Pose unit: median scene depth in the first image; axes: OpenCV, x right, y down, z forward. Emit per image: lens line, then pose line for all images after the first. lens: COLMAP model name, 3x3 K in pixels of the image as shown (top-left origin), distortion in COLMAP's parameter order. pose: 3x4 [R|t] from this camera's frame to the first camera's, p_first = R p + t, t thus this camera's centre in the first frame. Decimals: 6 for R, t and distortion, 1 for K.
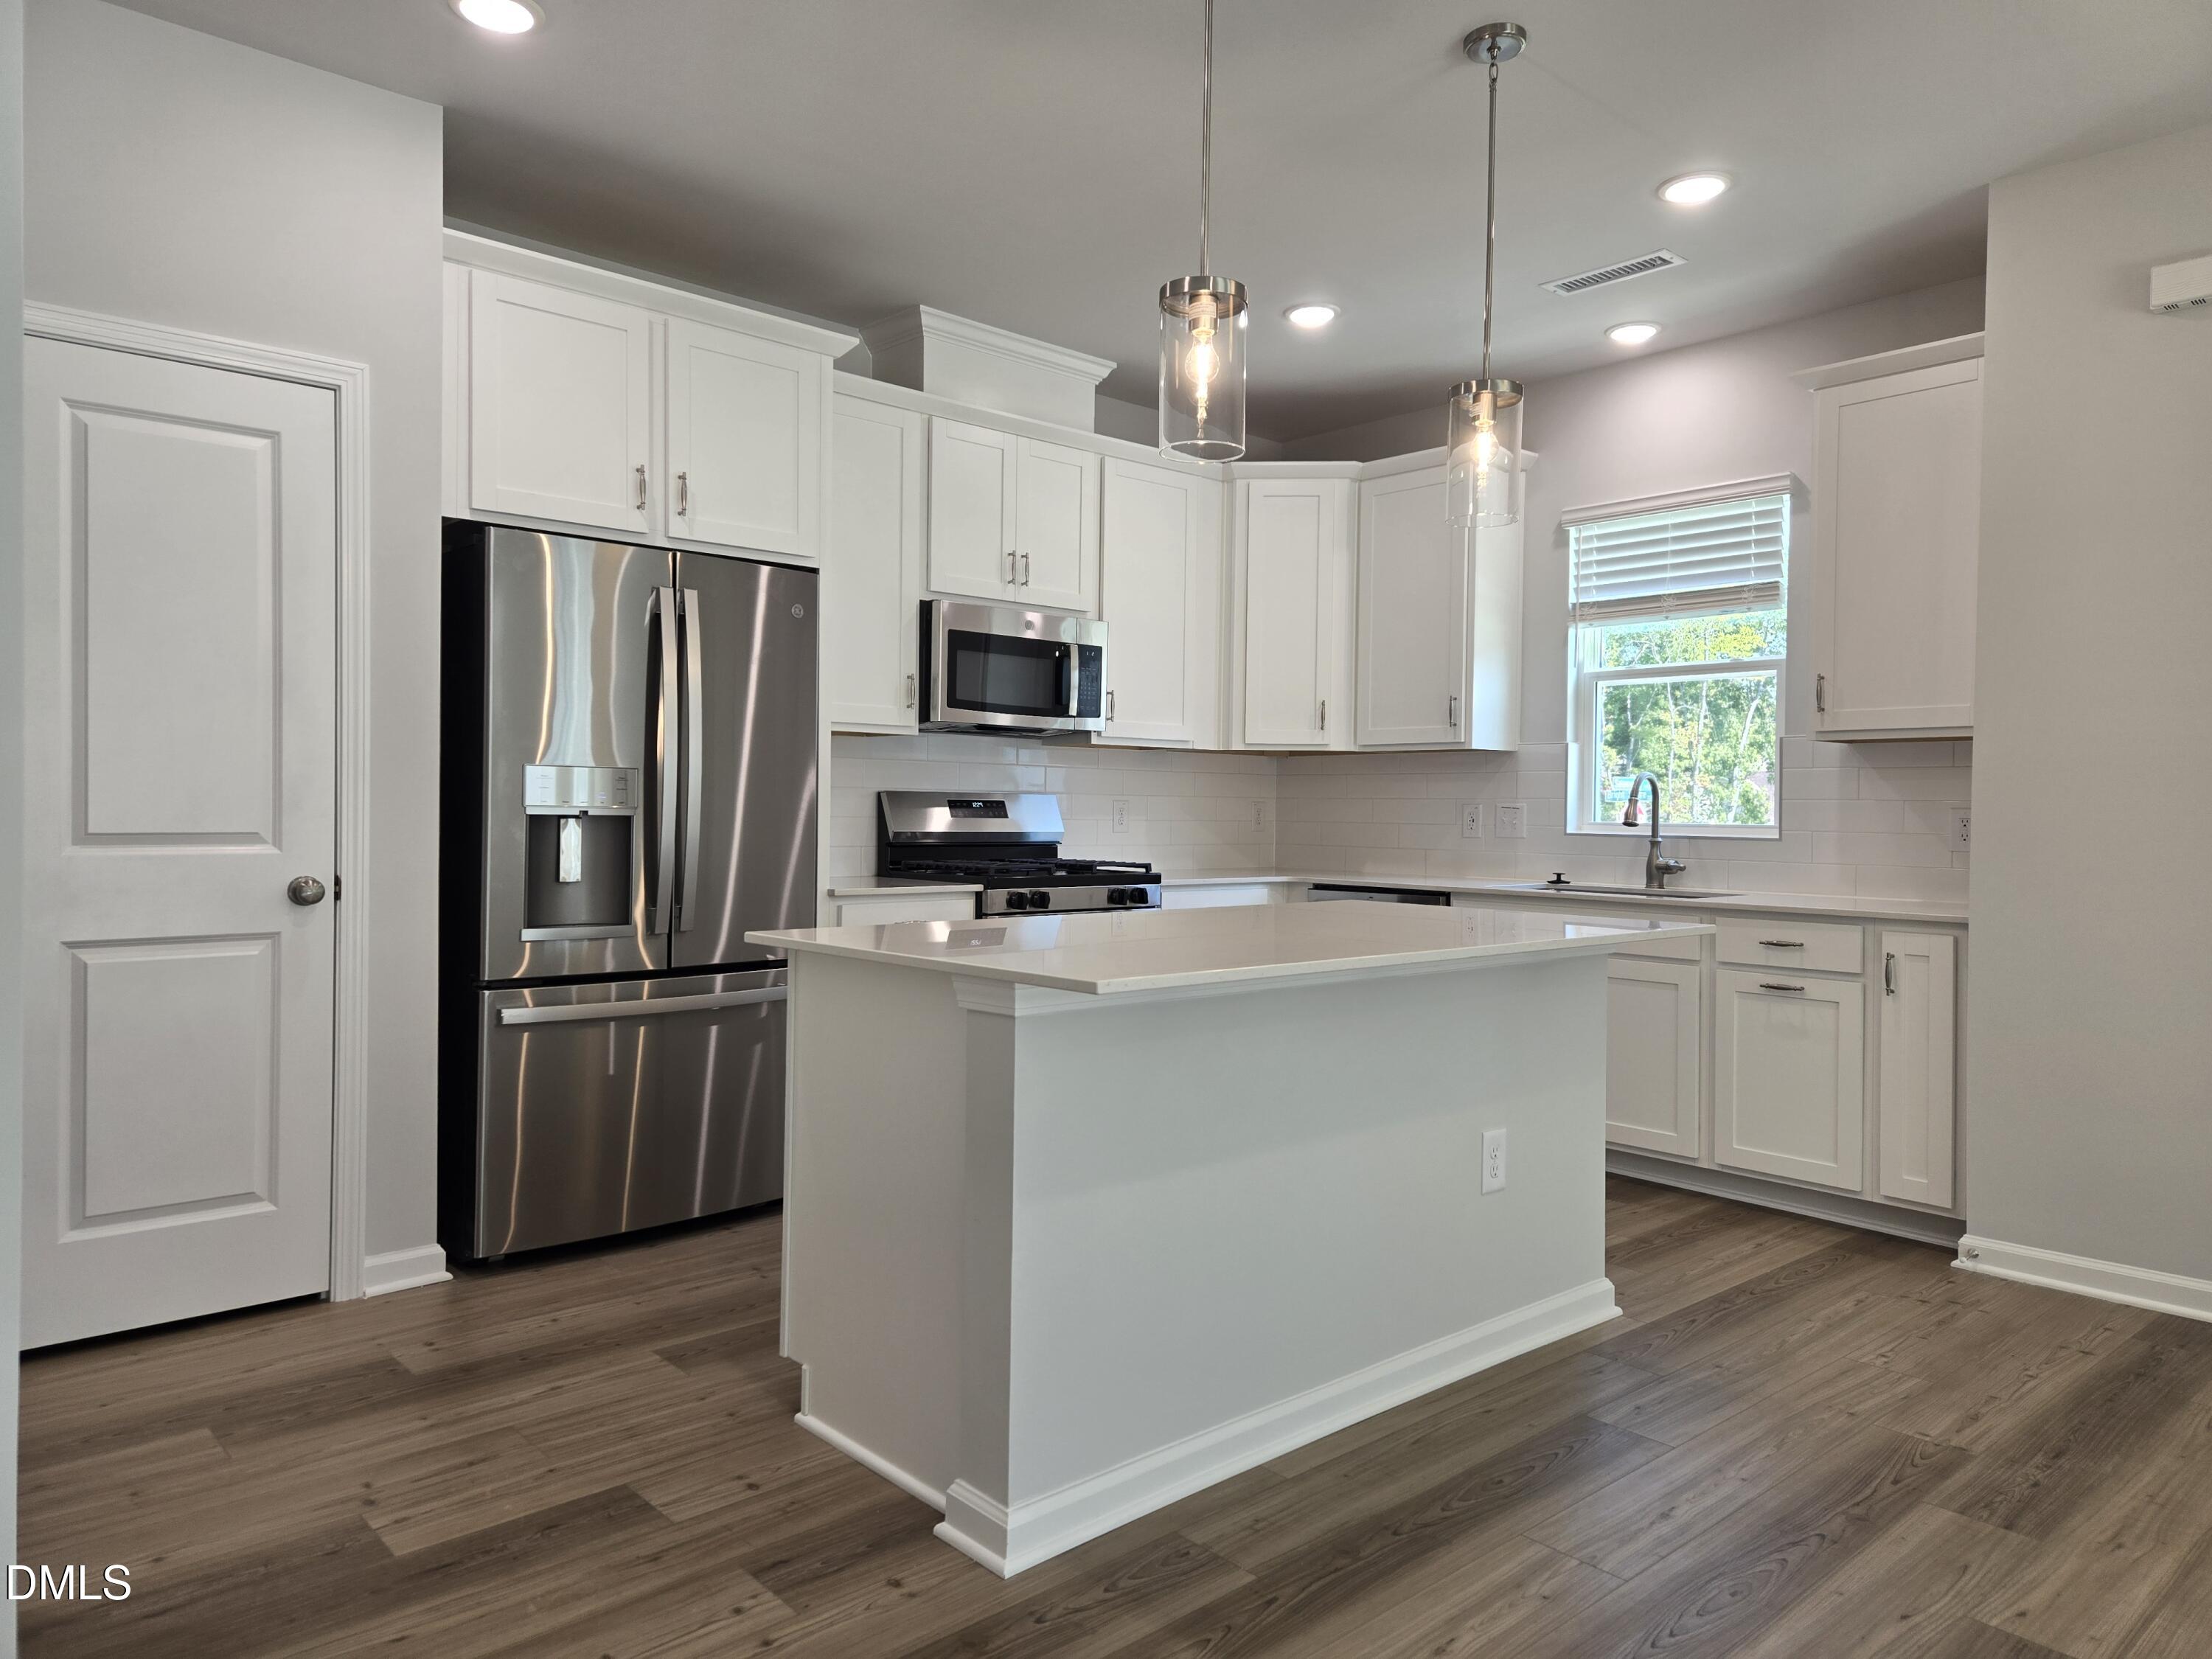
lens RADIAL K [[1468.1, 0, 1116.7], [0, 1468.1, 823.3], [0, 0, 1]] dist [0.048046, 0.000317]
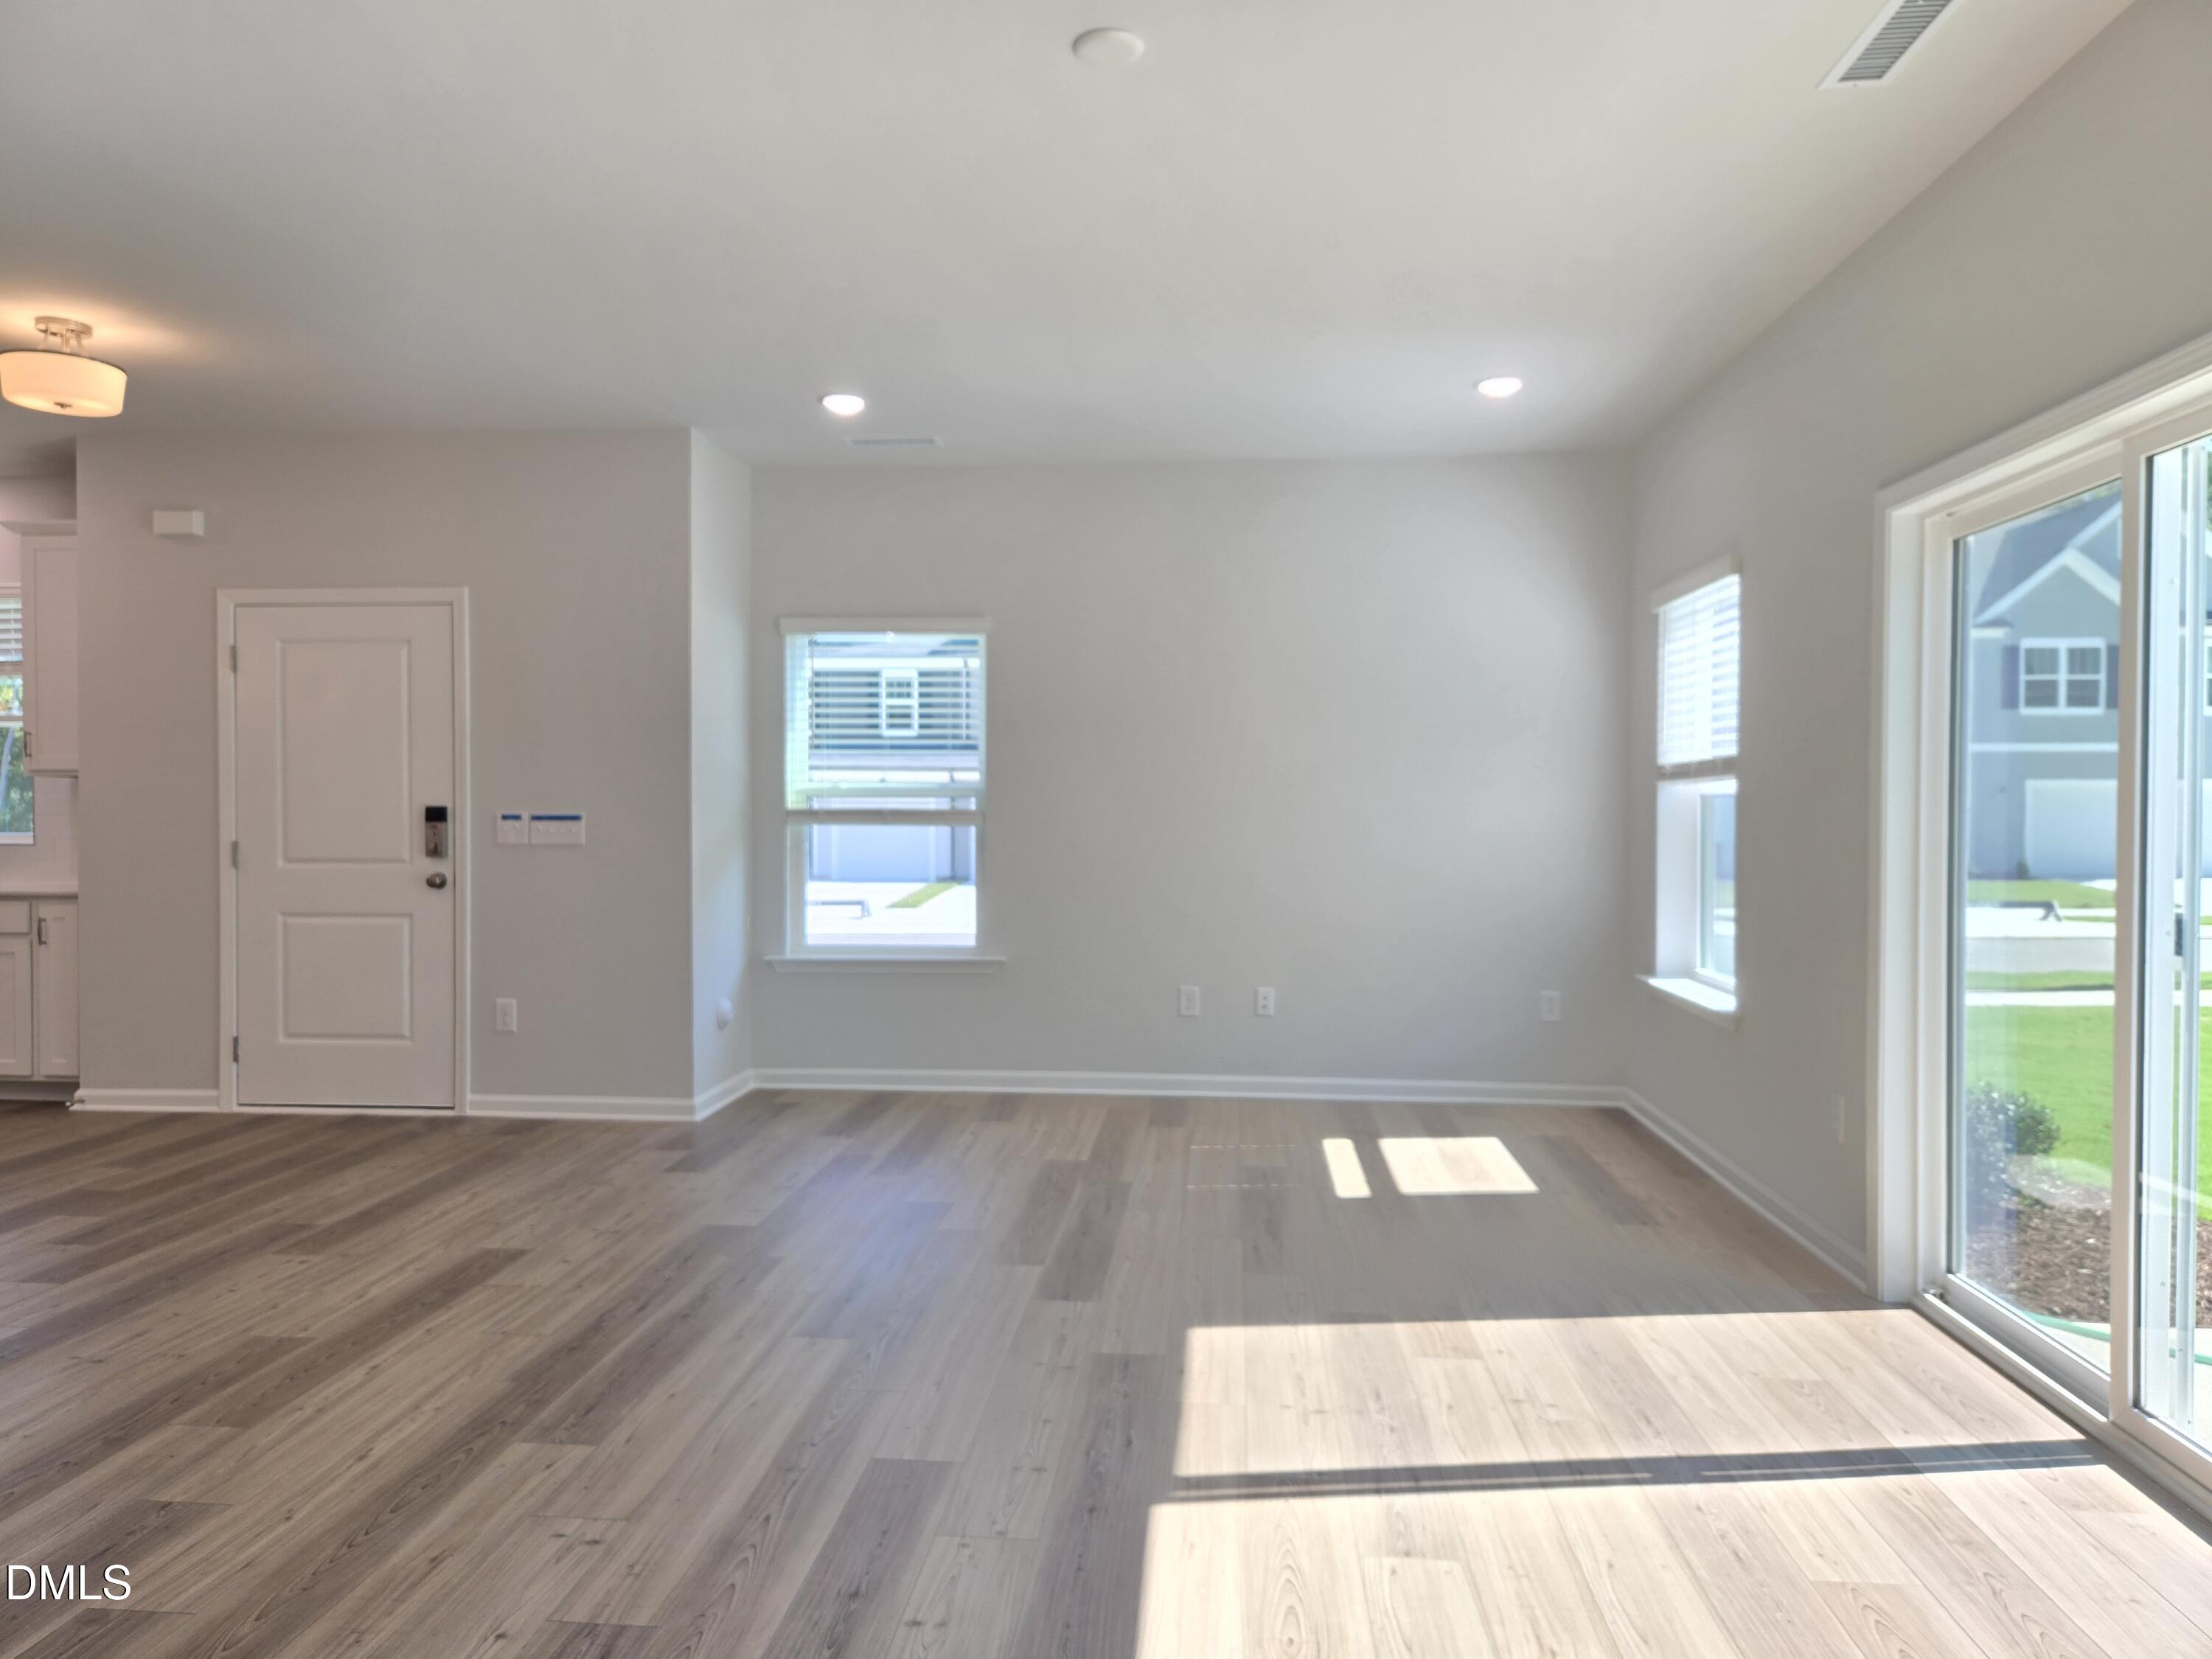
lens RADIAL K [[1489.6, 0, 1085.5], [0, 1489.6, 833.1], [0, 0, 1]] dist [0.076524, -0.066760]
pose [[0.741872, -0.023347, 0.670135, 0.225884], [0.014965, 0.999721, 0.018262, -0.011020], [-0.670375, -0.003520, 0.742014, -0.750148]]
